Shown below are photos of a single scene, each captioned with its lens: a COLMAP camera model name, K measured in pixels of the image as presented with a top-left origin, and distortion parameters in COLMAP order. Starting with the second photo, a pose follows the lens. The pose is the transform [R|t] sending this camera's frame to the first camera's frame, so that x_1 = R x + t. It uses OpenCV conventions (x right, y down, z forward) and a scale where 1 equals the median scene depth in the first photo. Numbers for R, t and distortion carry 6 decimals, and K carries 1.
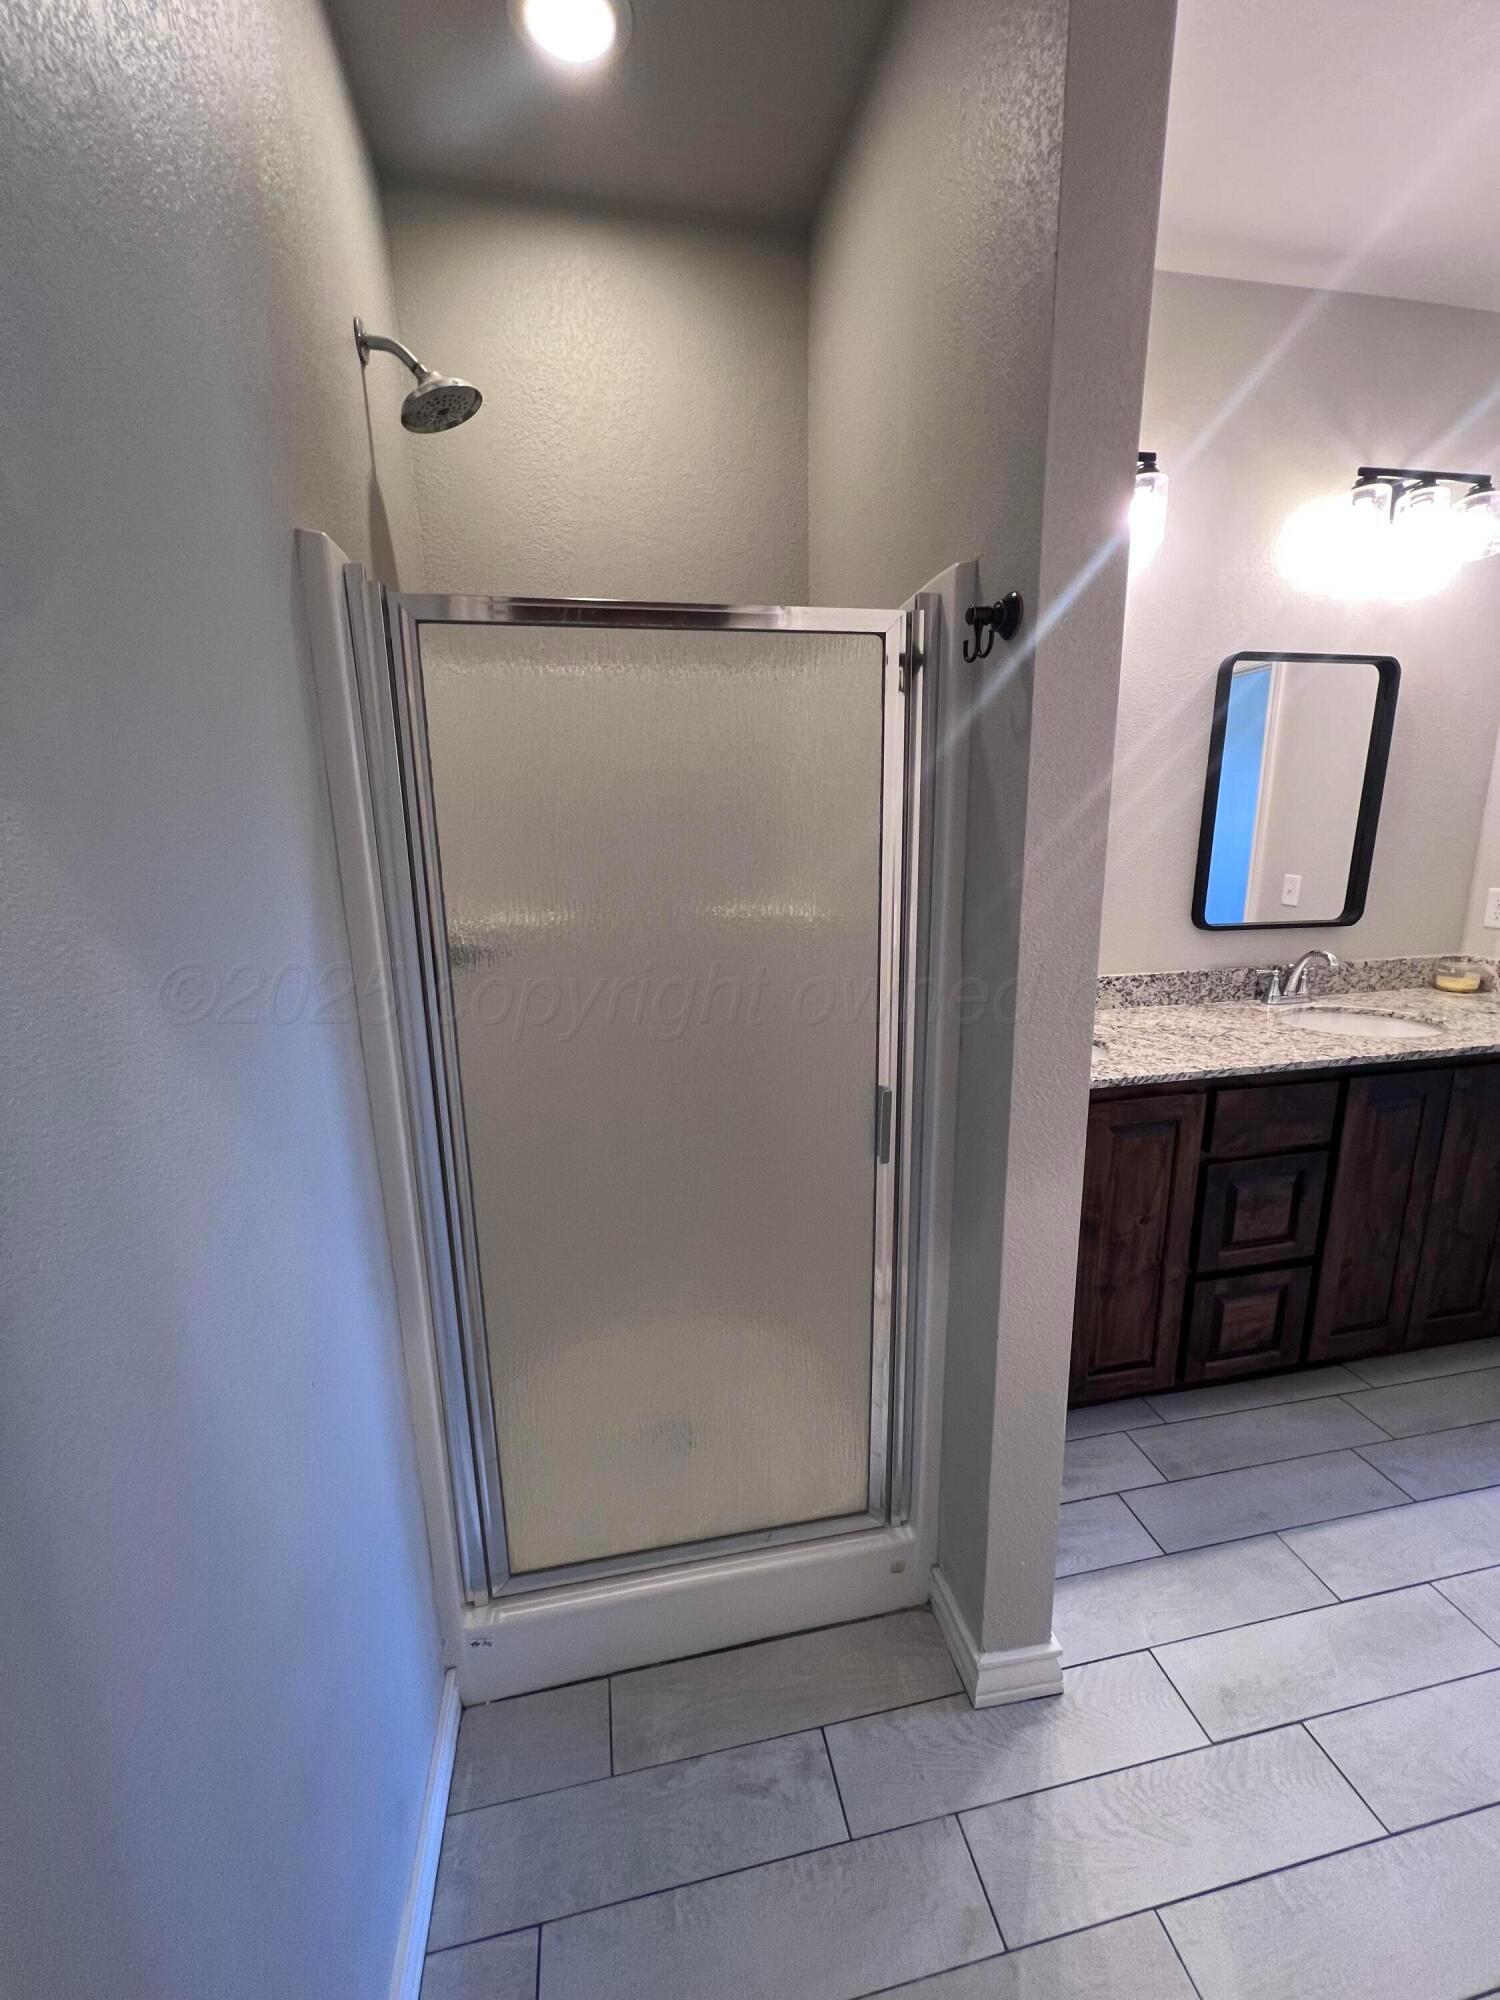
lens RADIAL K [[797.5, 0, 750.0], [0, 797.5, 1000.0], [0, 0, 1]] dist [0.000836, 0.000208]
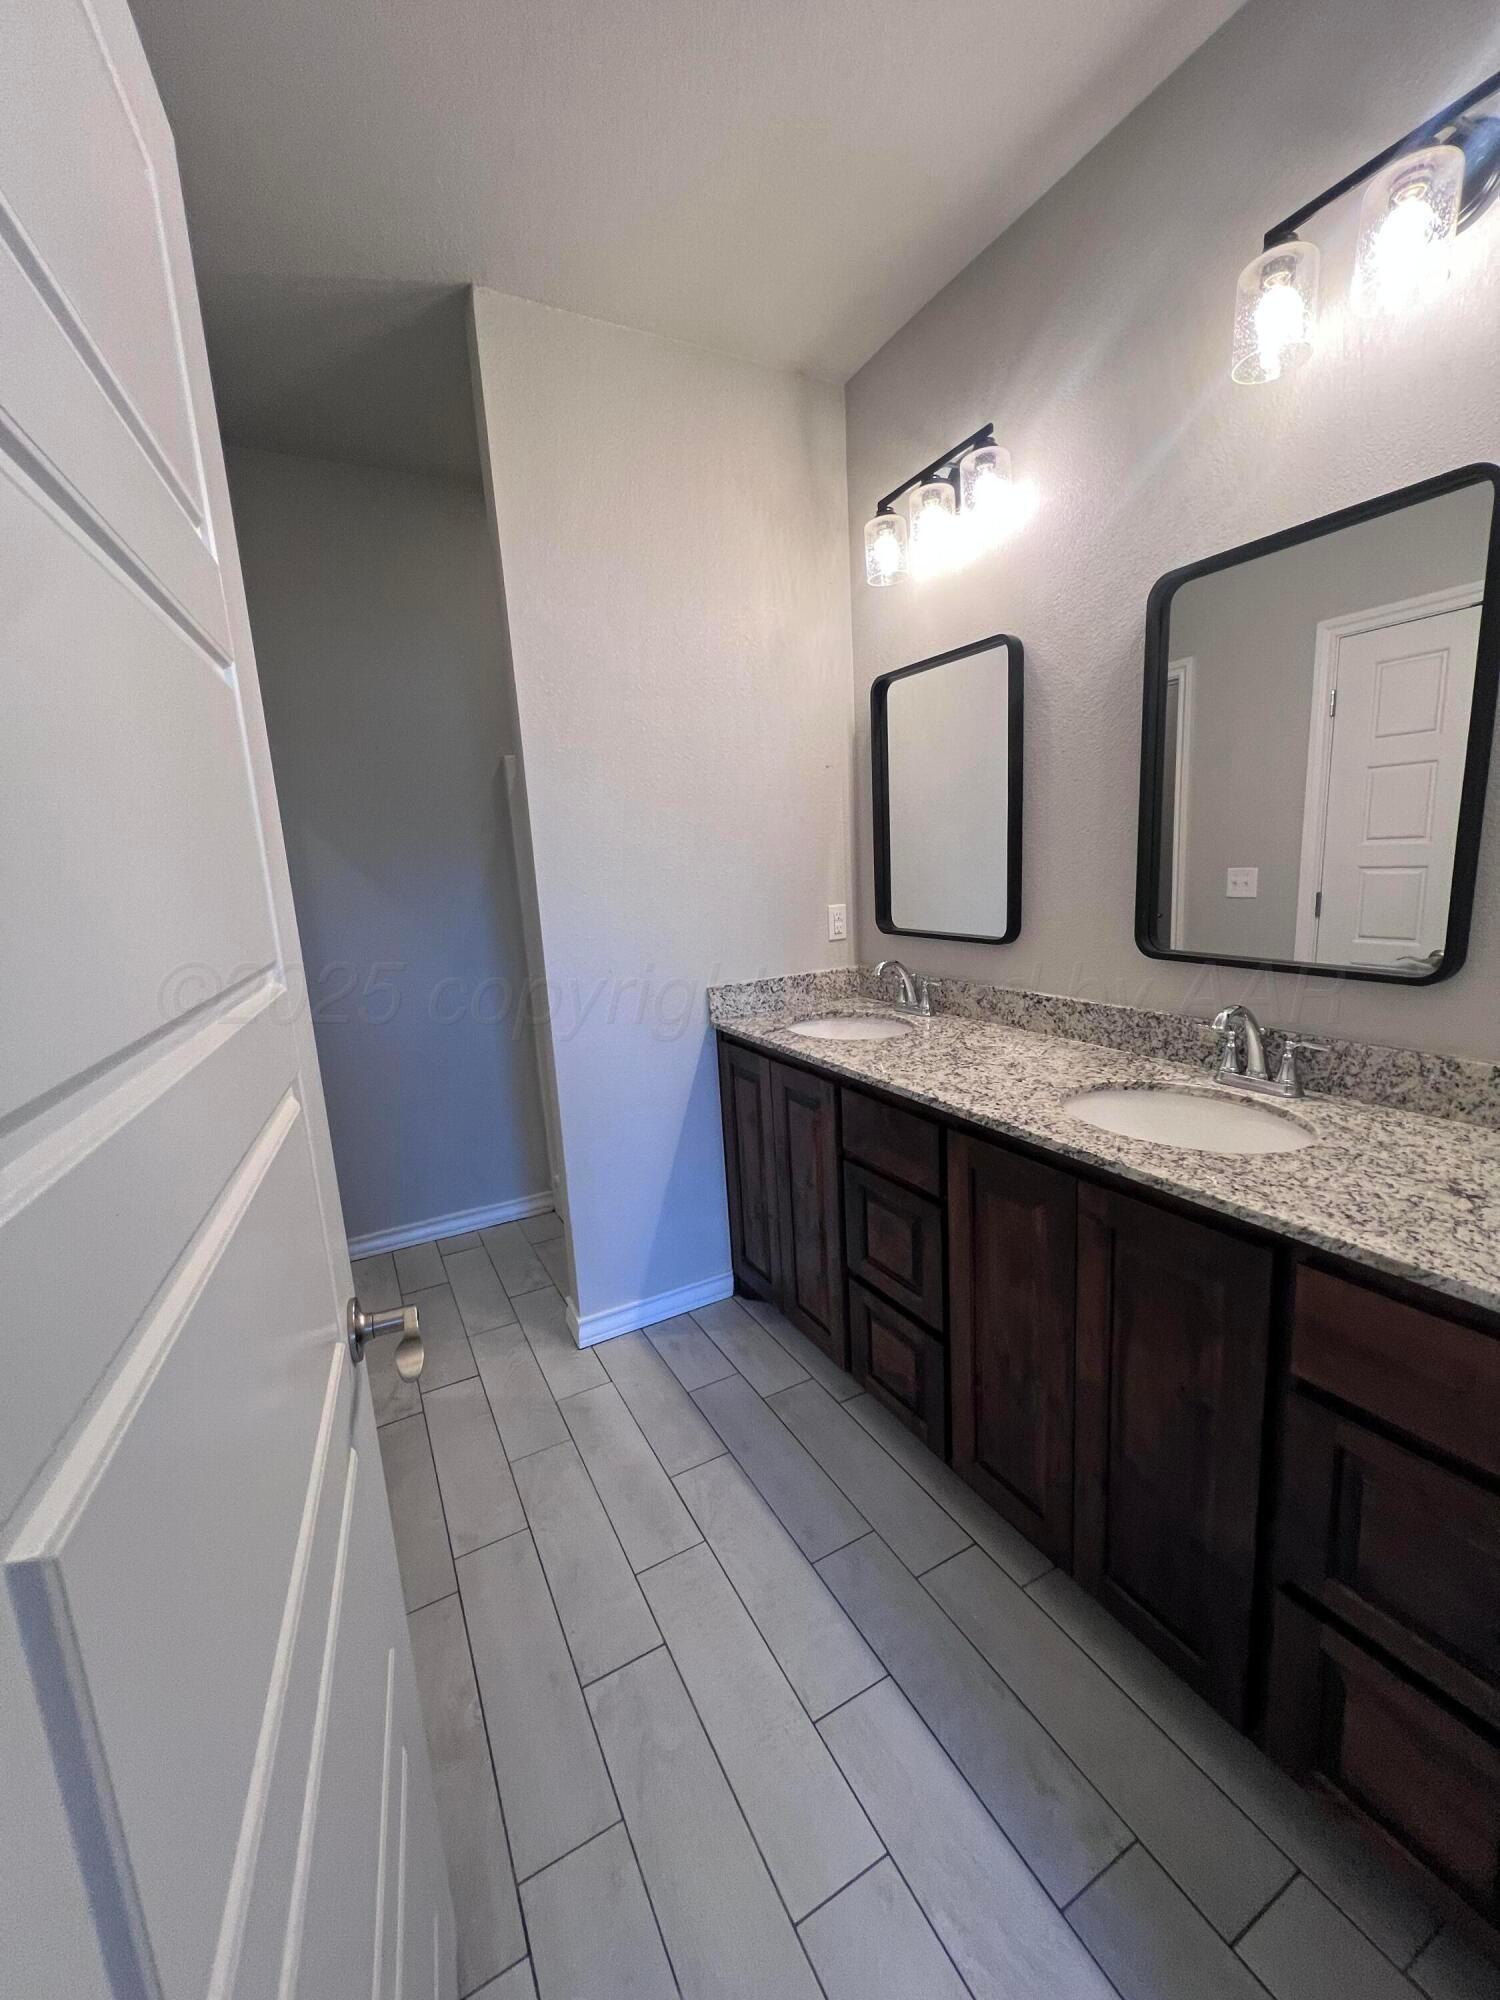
lens RADIAL K [[797.5, 0, 750.0], [0, 797.5, 1000.0], [0, 0, 1]] dist [0.000836, 0.000208]
pose [[0.294515, 0.170527, -0.940309, 1.324338], [-0.157364, 0.979173, 0.128286, -0.096643], [0.942602, 0.110189, 0.315215, 0.484212]]
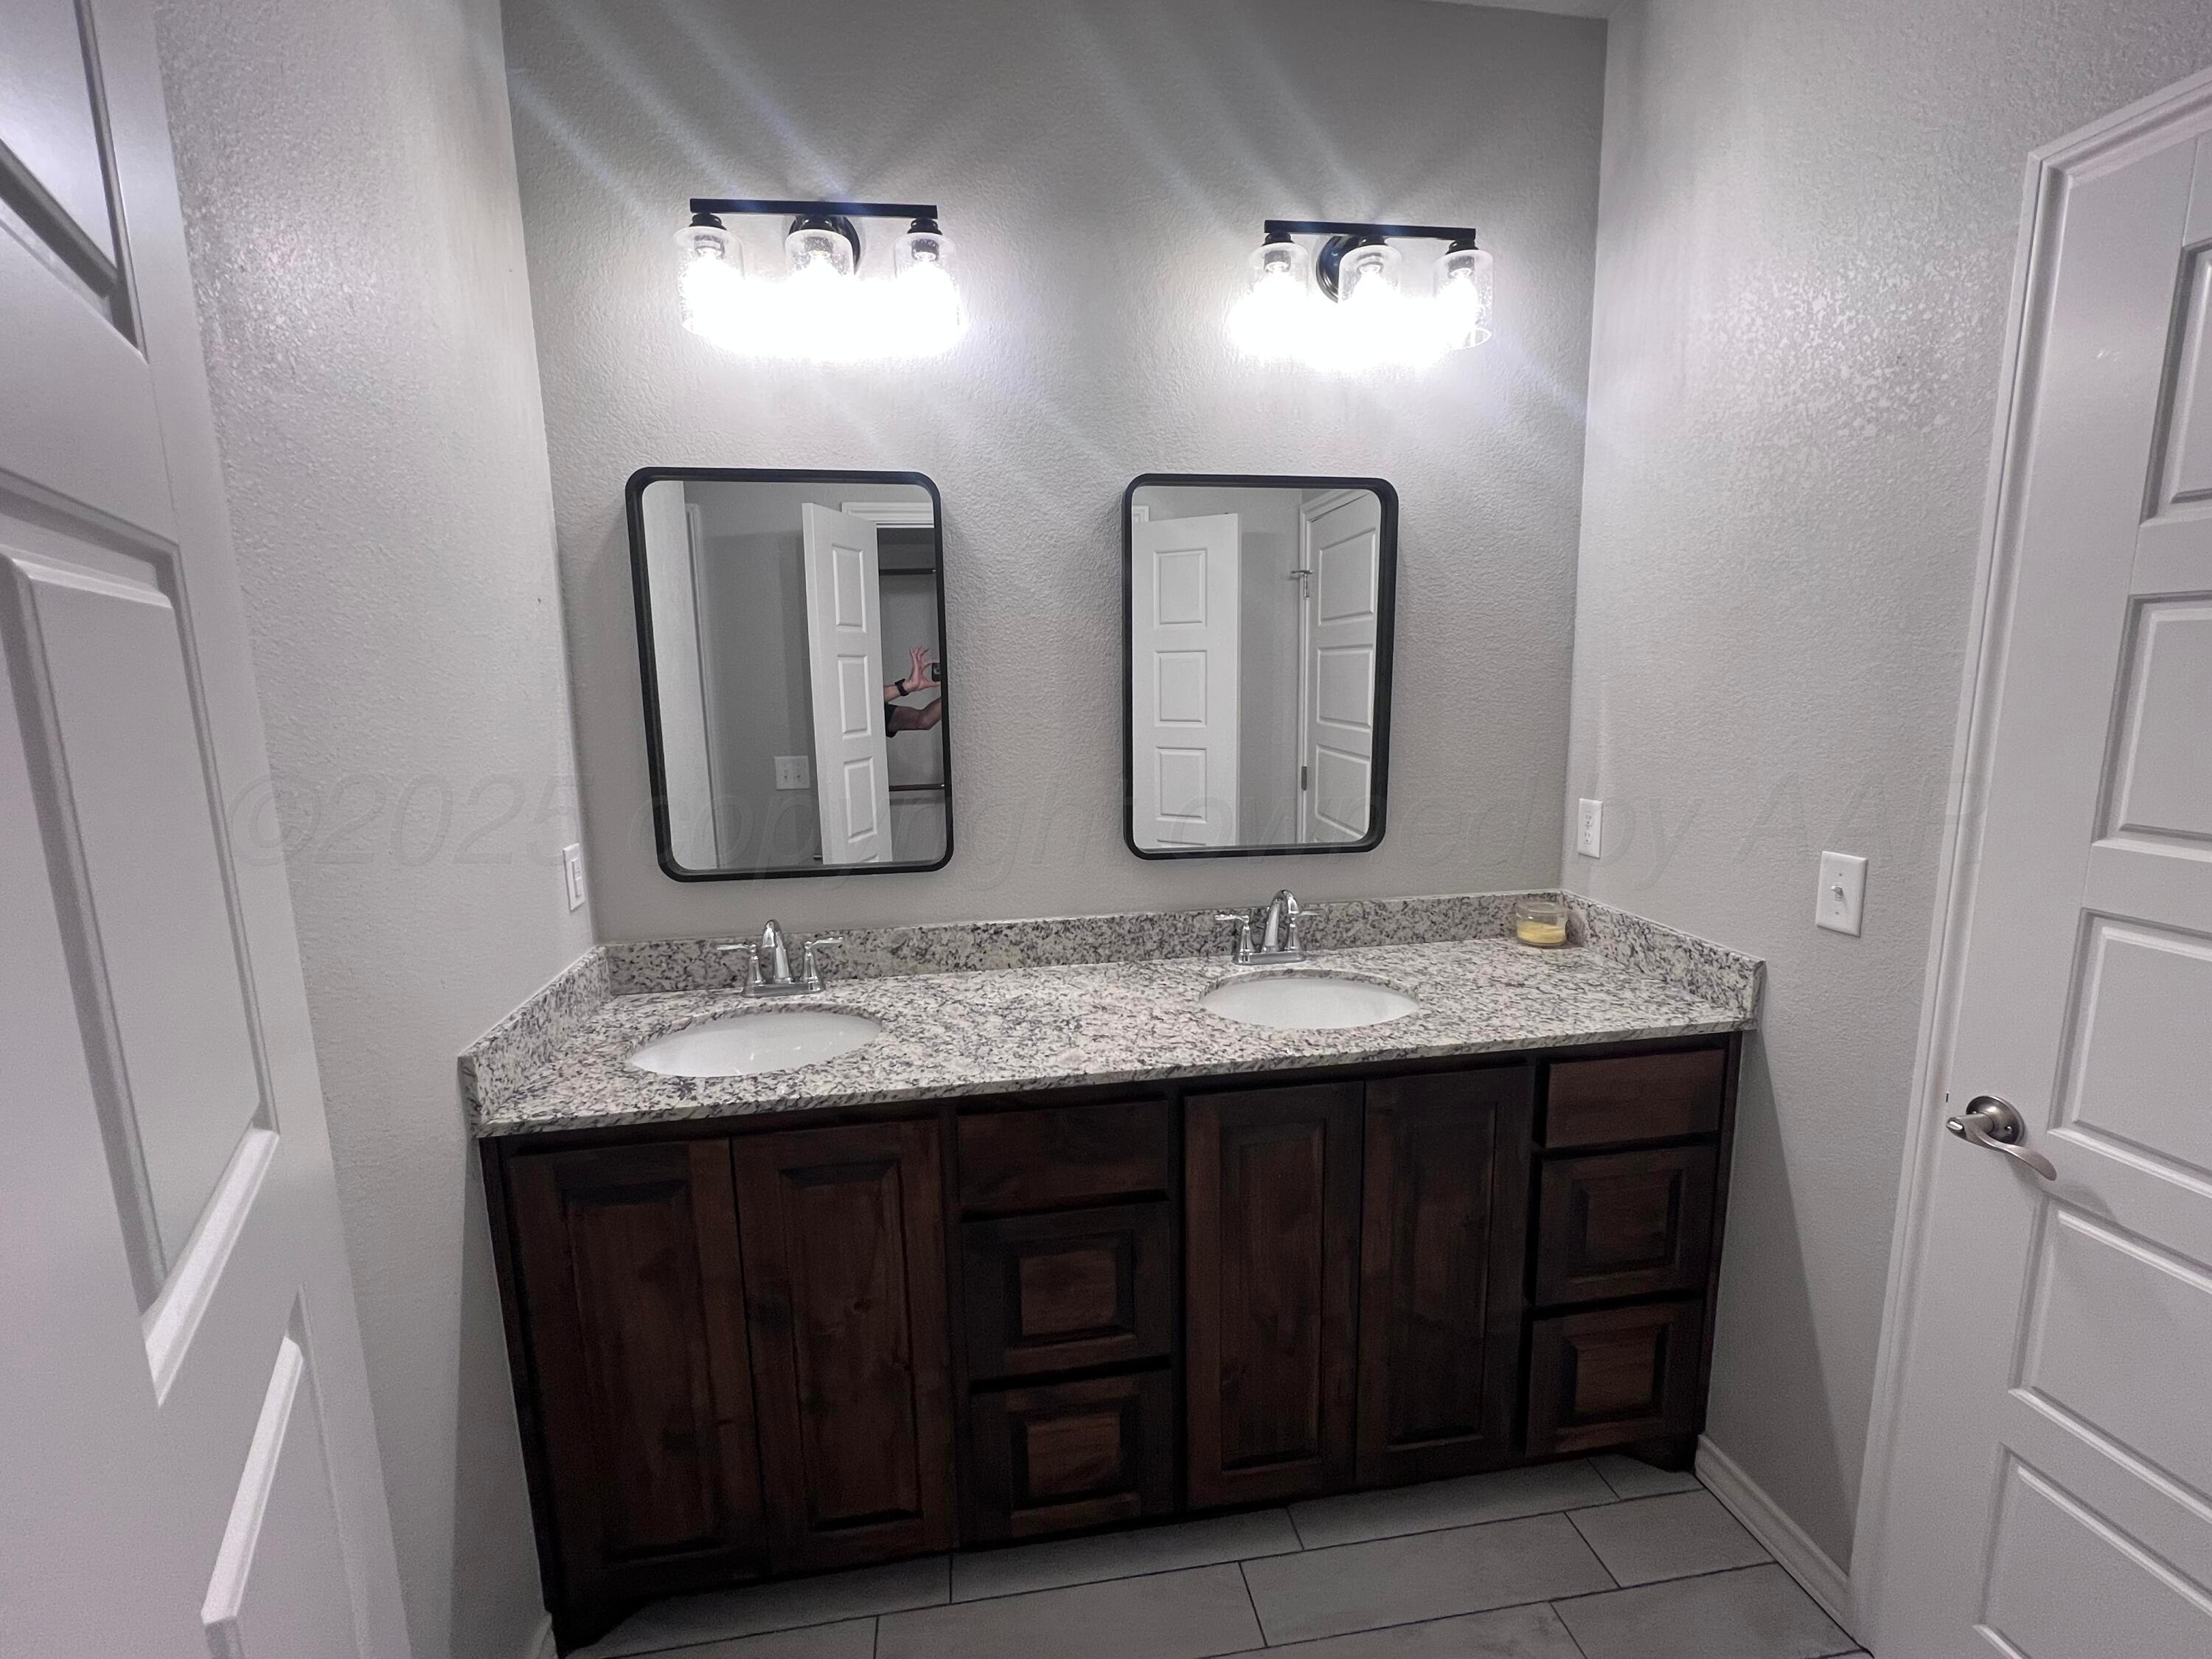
lens RADIAL K [[967.9, 0, 1101.3], [0, 967.9, 843.0], [0, 0, 1]] dist [-0.001683, 0.000026]
pose [[0.998952, 0.006084, -0.045369, 0.655931], [-0.008145, 0.998937, -0.045370, -0.071020], [0.045045, 0.045692, 0.997939, 0.155847]]
